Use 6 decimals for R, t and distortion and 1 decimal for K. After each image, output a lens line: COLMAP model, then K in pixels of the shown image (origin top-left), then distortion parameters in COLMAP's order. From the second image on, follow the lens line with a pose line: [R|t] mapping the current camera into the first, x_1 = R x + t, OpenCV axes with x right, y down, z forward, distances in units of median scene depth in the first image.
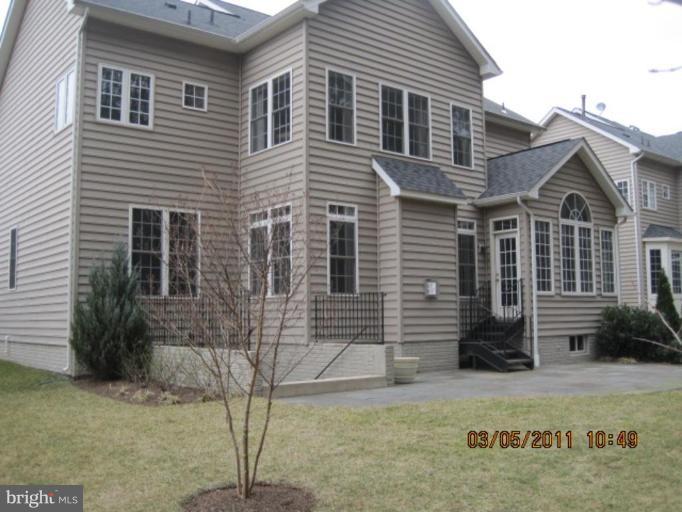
lens RADIAL K [[715.8, 0, 351.1], [0, 715.8, 234.8], [0, 0, 1]] dist [-0.112661, 0.000000]
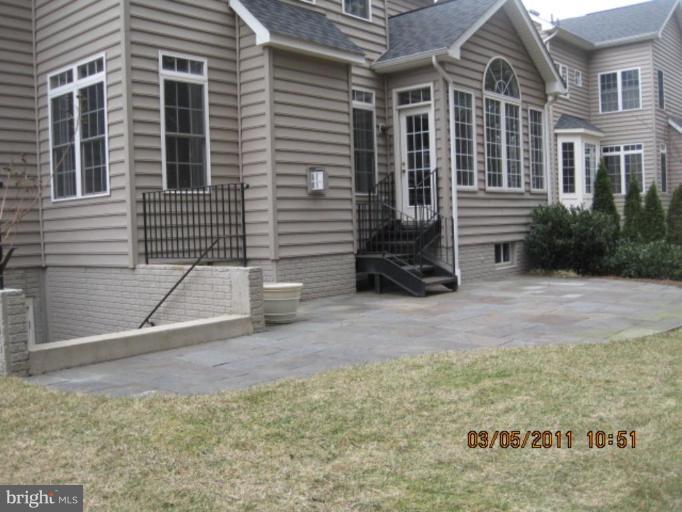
lens RADIAL K [[715.8, 0, 343.1], [0, 715.8, 258.8], [0, 0, 1]] dist [-0.112661, 0.000000]
pose [[0.986934, -0.029116, 0.158472, 0.023435], [0.003021, 0.986708, 0.162476, 0.035154], [-0.161097, -0.159875, 0.973903, 0.289182]]
